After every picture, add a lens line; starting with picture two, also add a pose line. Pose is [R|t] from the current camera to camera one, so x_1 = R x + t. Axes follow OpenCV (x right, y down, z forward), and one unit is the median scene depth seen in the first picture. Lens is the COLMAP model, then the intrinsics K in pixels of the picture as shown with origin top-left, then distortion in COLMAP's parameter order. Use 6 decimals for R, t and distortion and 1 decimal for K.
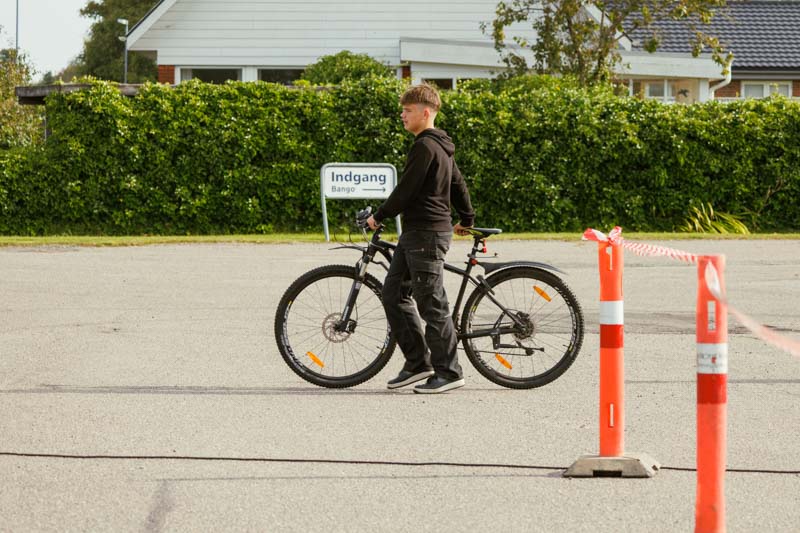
lens RADIAL K [[2737.9, 0, 400.1], [0, 2737.9, 265.8], [0, 0, 1]] dist [-0.224884, 0.000000]
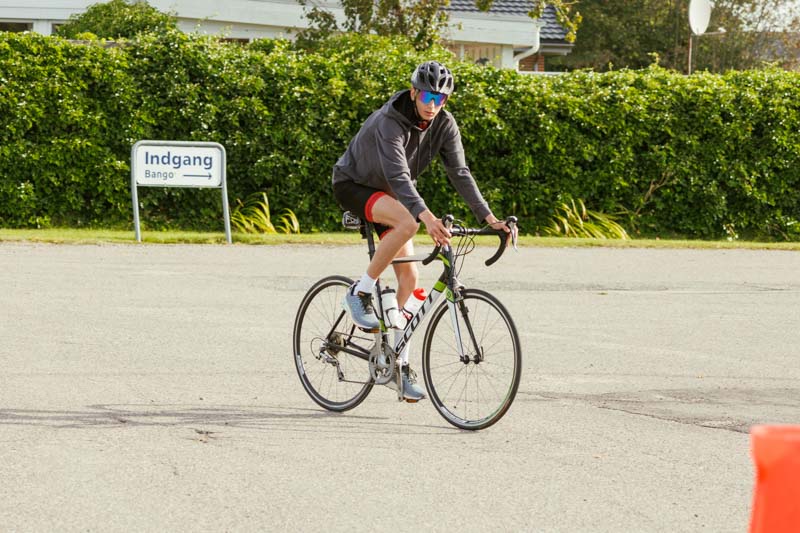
lens RADIAL K [[3066.4, 0, 399.9], [0, 3066.4, 266.9], [0, 0, 1]] dist [-0.321204, 0.000000]
pose [[0.992210, 0.018422, 0.123210, -0.052263], [-0.018951, 0.999816, 0.003121, -0.005154], [-0.123130, -0.005431, 0.992376, 0.118123]]
